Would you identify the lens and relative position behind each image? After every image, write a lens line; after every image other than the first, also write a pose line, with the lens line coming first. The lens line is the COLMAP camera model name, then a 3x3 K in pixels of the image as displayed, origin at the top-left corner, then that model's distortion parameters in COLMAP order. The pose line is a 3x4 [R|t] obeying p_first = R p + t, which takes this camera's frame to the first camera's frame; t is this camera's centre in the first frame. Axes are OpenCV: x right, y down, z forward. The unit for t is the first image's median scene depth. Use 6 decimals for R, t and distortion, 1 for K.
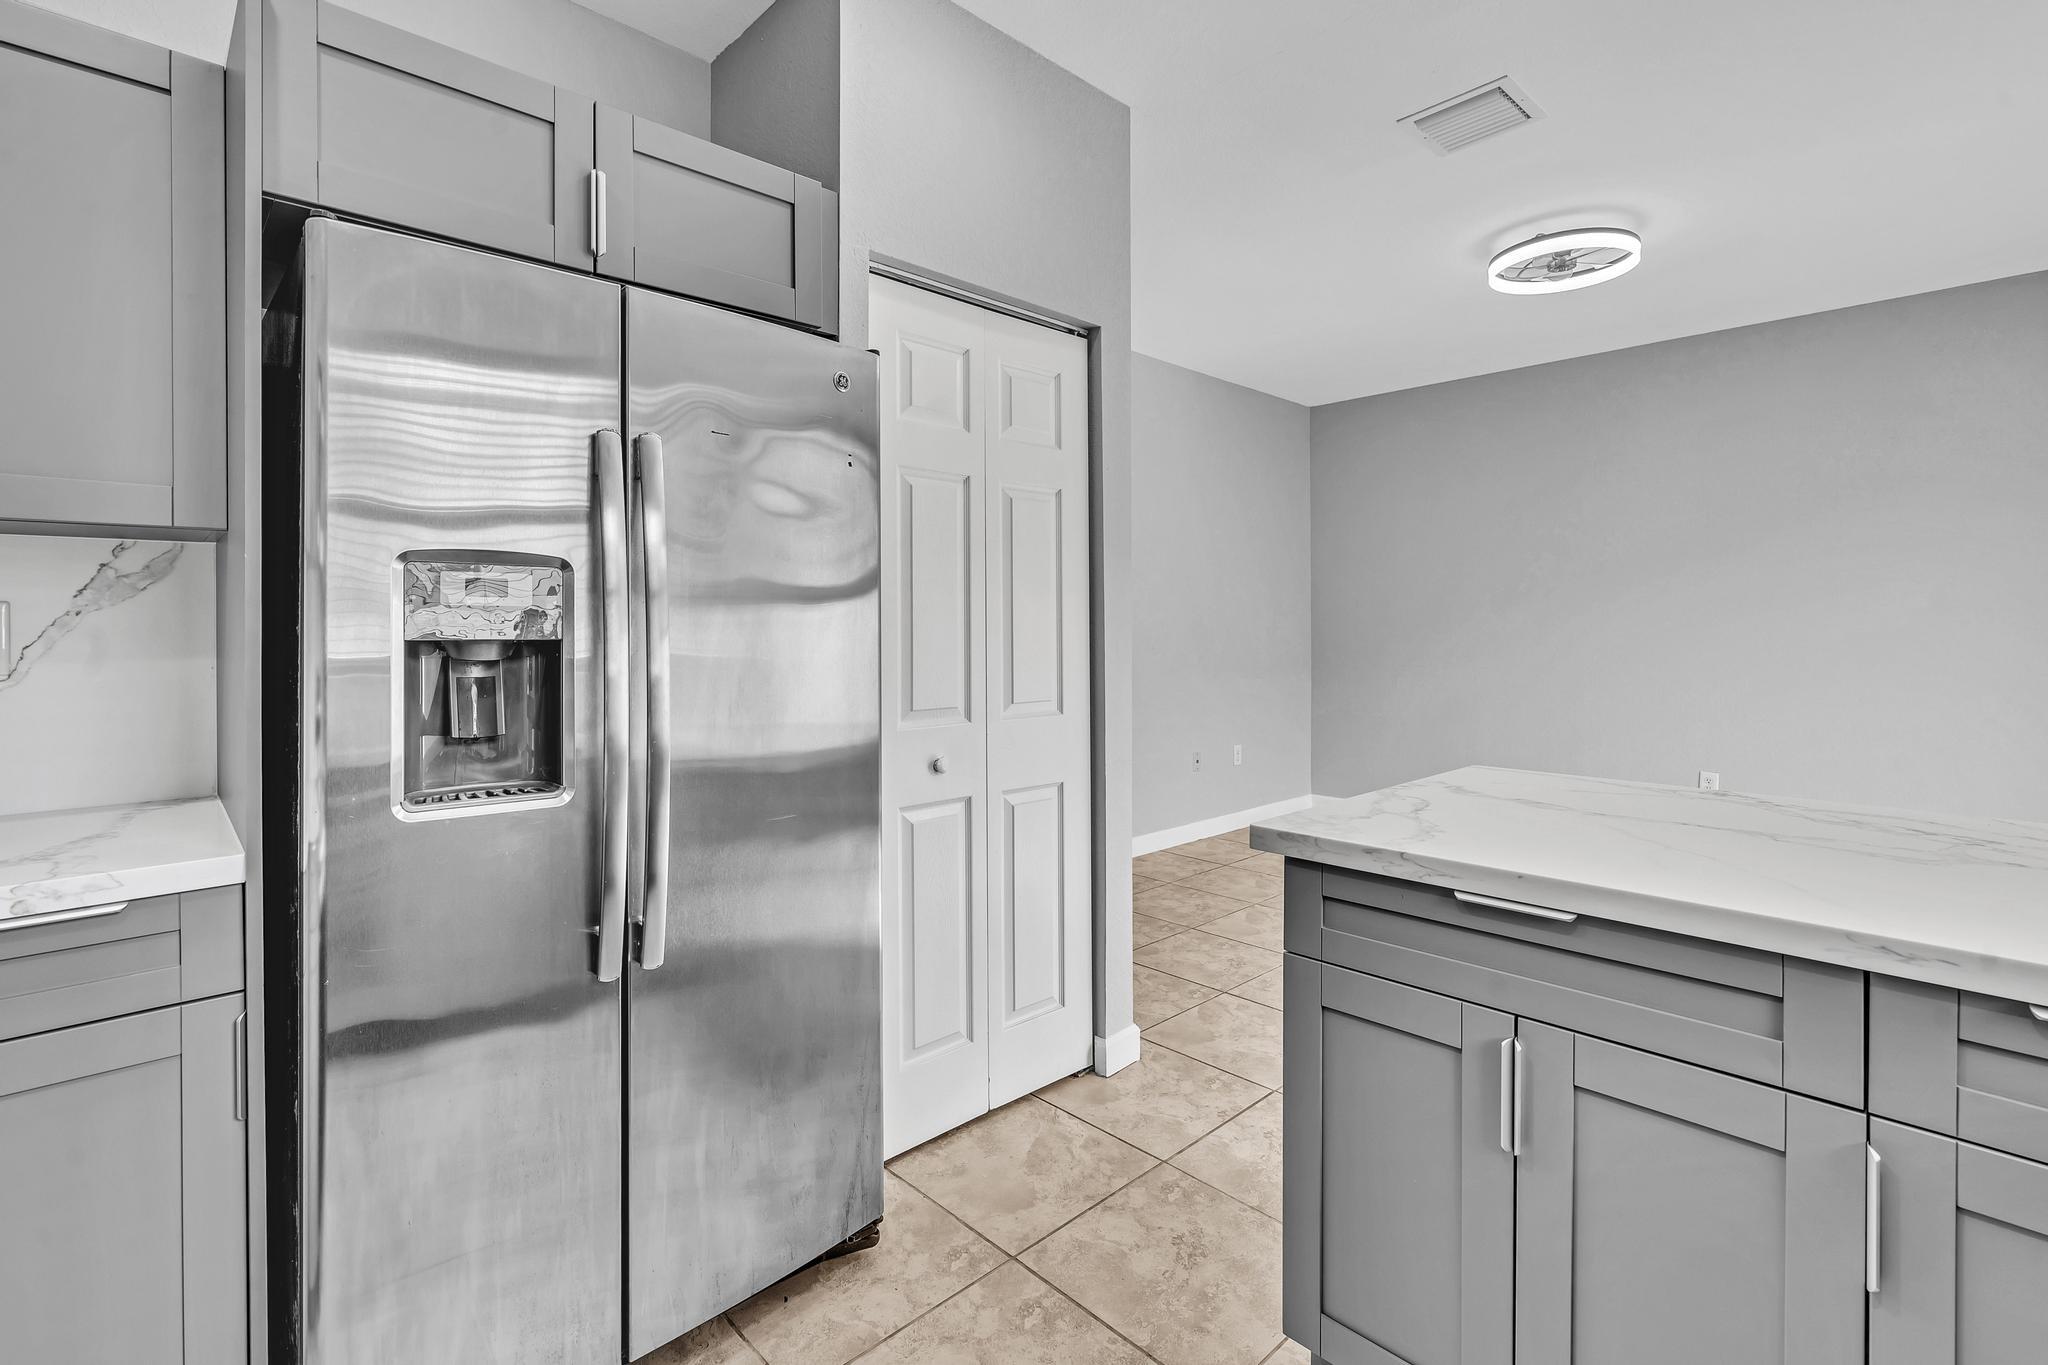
lens RADIAL K [[958.1, 0, 1022.6], [0, 958.1, 630.7], [0, 0, 1]] dist [-0.000545, 0.001447]
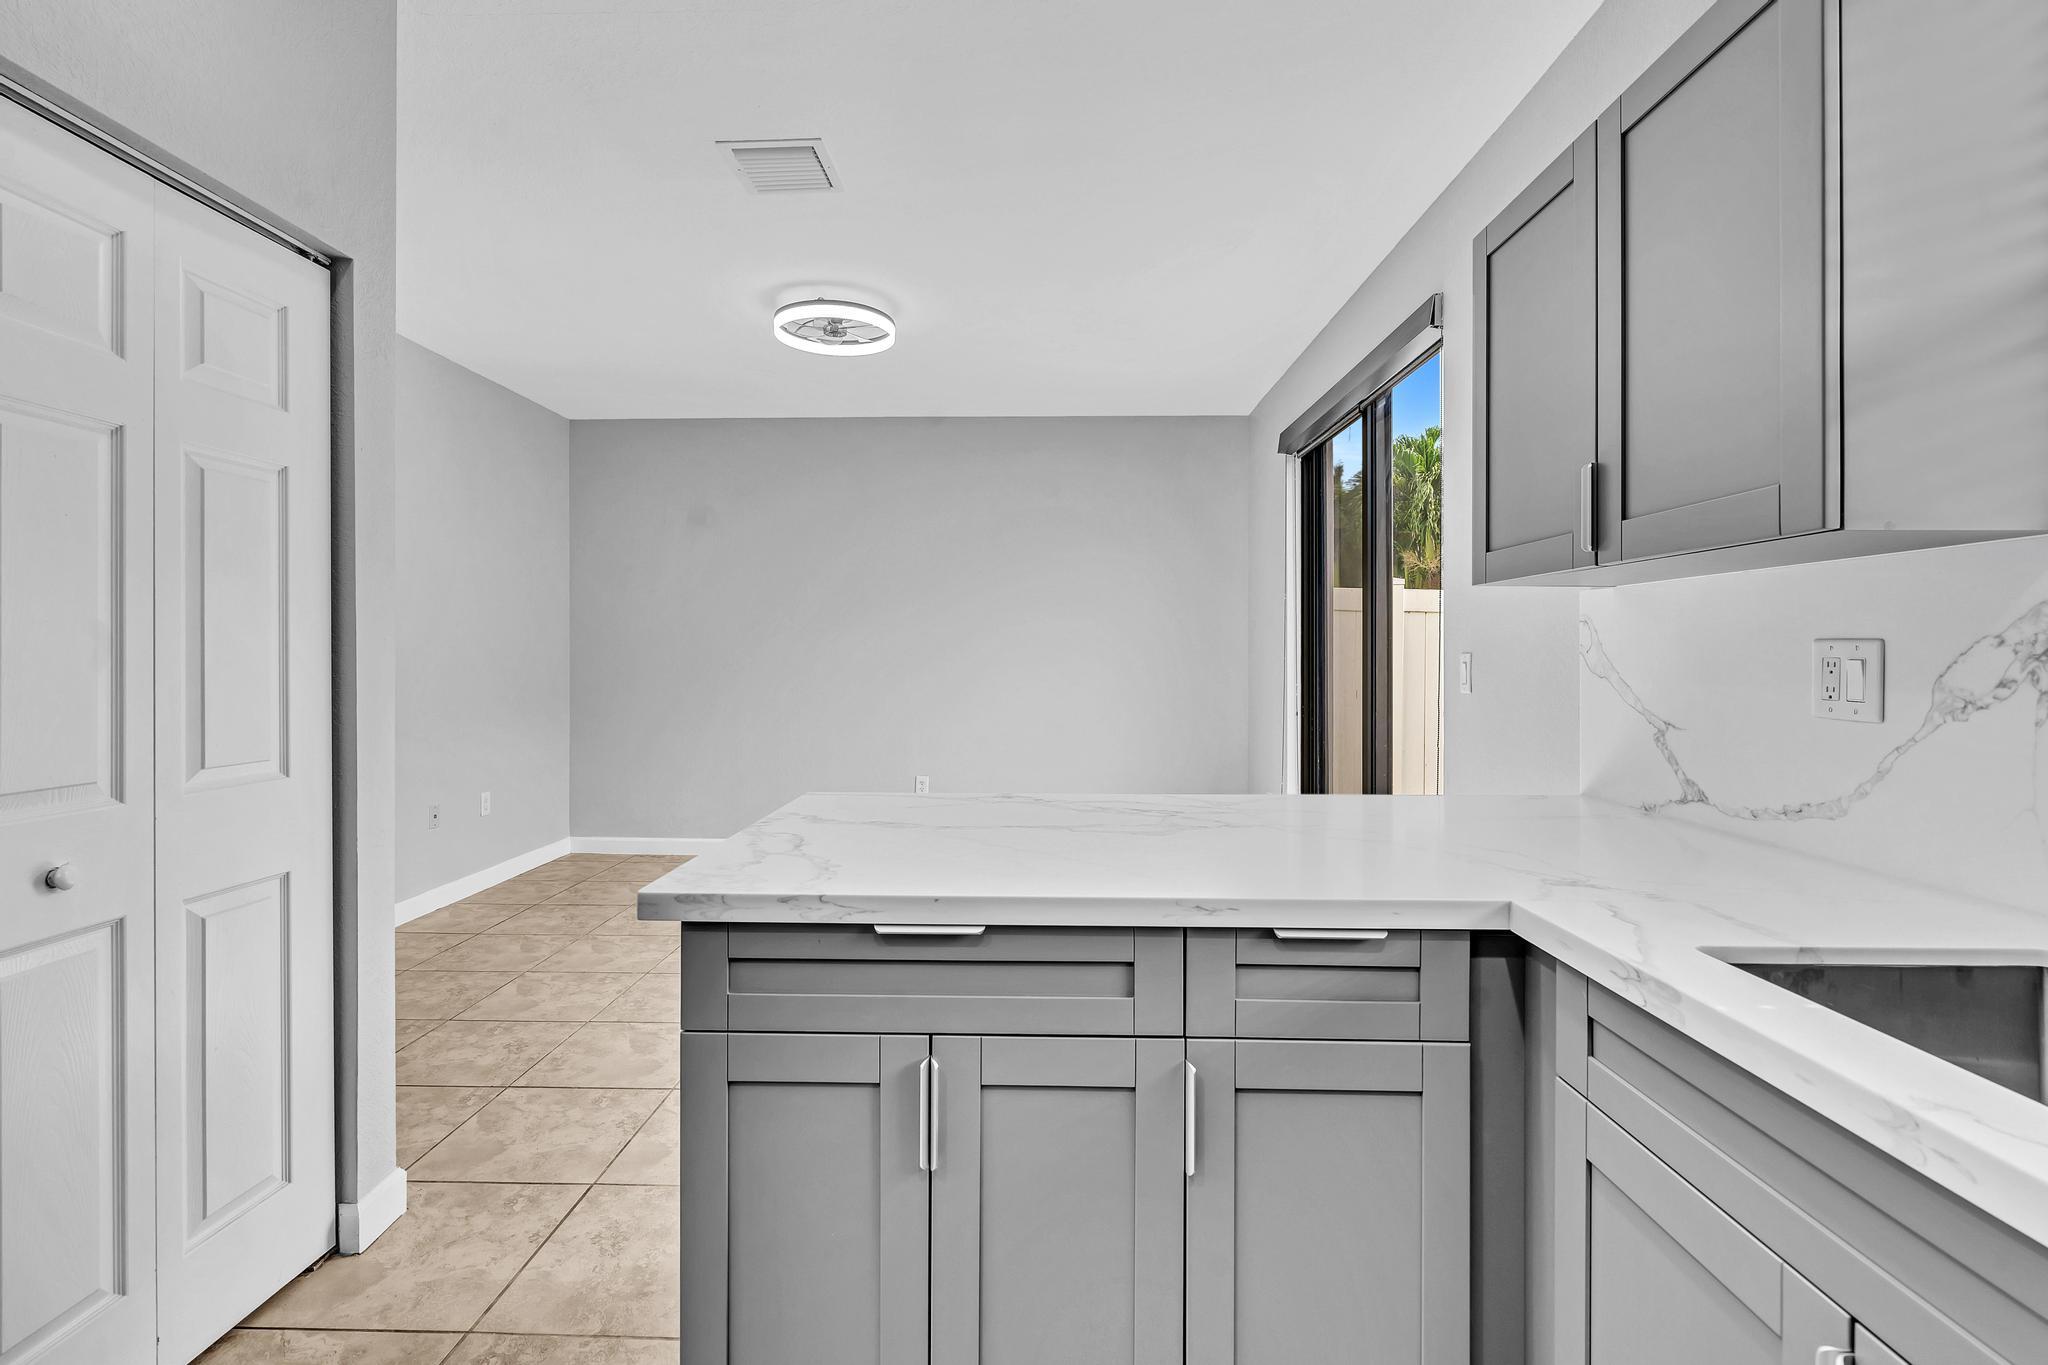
lens RADIAL K [[936.5, 0, 1021.2], [0, 936.5, 653.0], [0, 0, 1]] dist [-0.003050, 0.001160]
pose [[0.706694, 0.004234, 0.707507, -0.067954], [0.000629, 0.999978, -0.006613, -0.001727], [-0.707519, 0.005118, 0.706676, 0.110501]]
